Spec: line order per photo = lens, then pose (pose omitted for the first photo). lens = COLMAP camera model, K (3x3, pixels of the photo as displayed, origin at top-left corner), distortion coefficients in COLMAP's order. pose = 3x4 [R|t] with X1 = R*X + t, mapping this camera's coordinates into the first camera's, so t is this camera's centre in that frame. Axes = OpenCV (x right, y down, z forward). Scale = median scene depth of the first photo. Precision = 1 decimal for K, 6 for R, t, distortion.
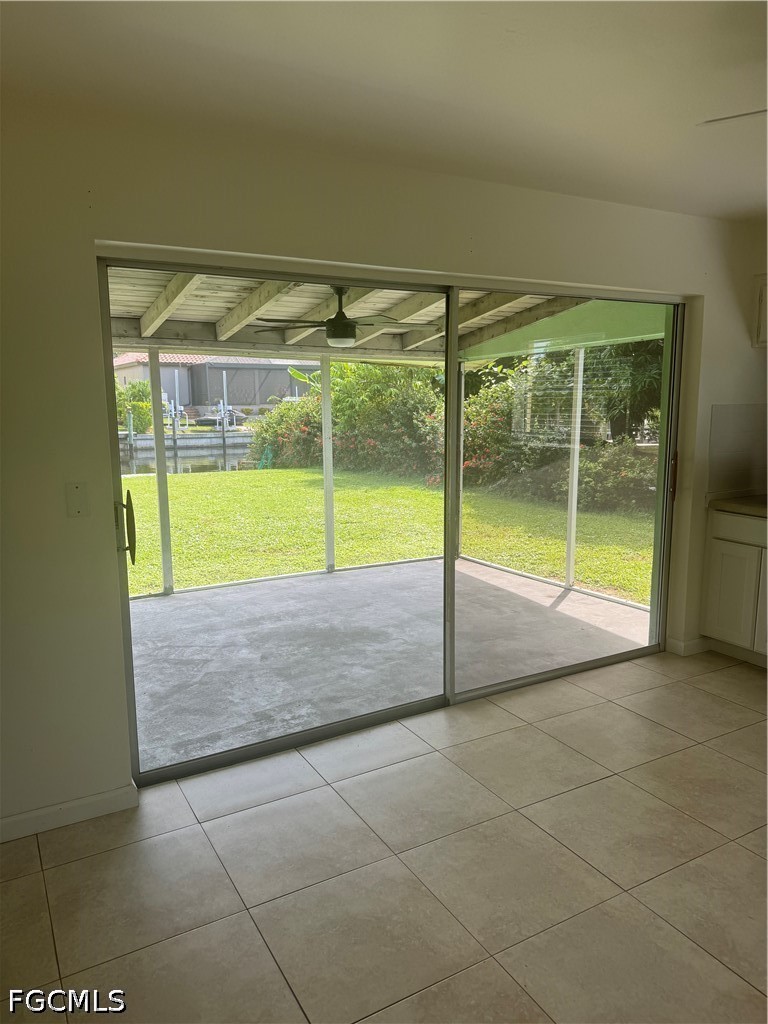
lens RADIAL K [[721.5, 0, 384.0], [0, 721.5, 512.0], [0, 0, 1]] dist [0.074052, -0.001890]
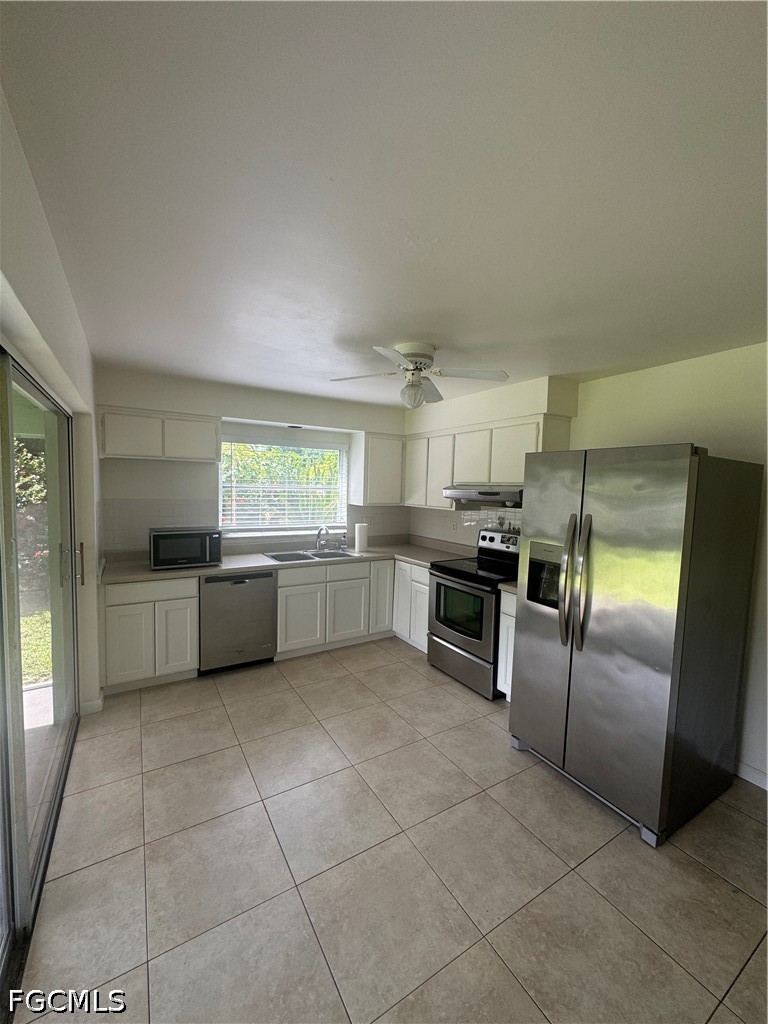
lens RADIAL K [[415.8, 0, 384.0], [0, 415.8, 512.0], [0, 0, 1]] dist [-0.000437, -0.000198]
pose [[-0.030046, -0.048129, 0.998389, -0.441033], [0.136599, 0.989271, 0.051801, -0.157936], [-0.990171, 0.137936, -0.023149, 0.897383]]
